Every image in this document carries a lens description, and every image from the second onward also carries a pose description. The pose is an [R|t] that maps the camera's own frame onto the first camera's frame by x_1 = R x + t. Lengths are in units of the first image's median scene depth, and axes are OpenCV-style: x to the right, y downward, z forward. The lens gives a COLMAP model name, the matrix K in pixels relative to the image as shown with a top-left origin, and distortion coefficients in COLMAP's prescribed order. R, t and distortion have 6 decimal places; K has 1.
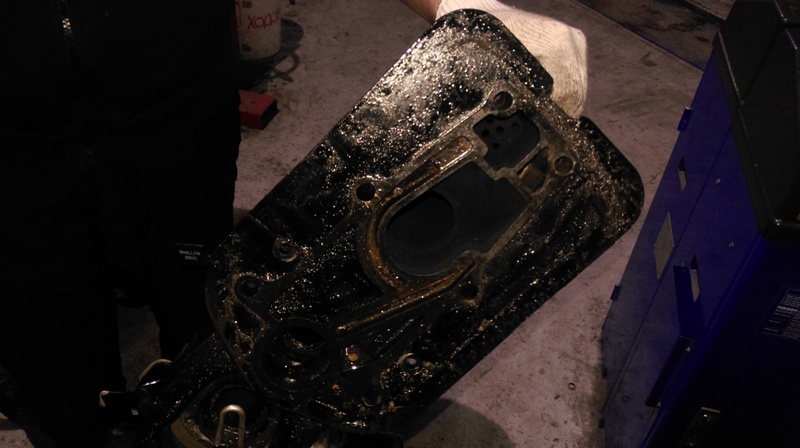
lens RADIAL K [[689.8, 0, 400.0], [0, 689.8, 224.0], [0, 0, 1]] dist [0.044999, -0.002221]
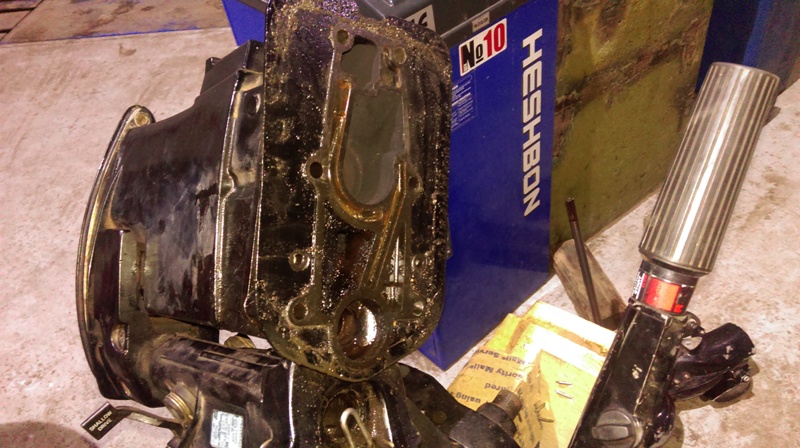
lens RADIAL K [[689.8, 0, 400.0], [0, 689.8, 224.0], [0, 0, 1]] dist [0.044999, -0.002221]
pose [[0.560024, -0.666217, 0.492471, -0.541467], [0.657242, 0.719159, 0.225485, -0.136495], [-0.504387, 0.197396, 0.840612, 0.001715]]
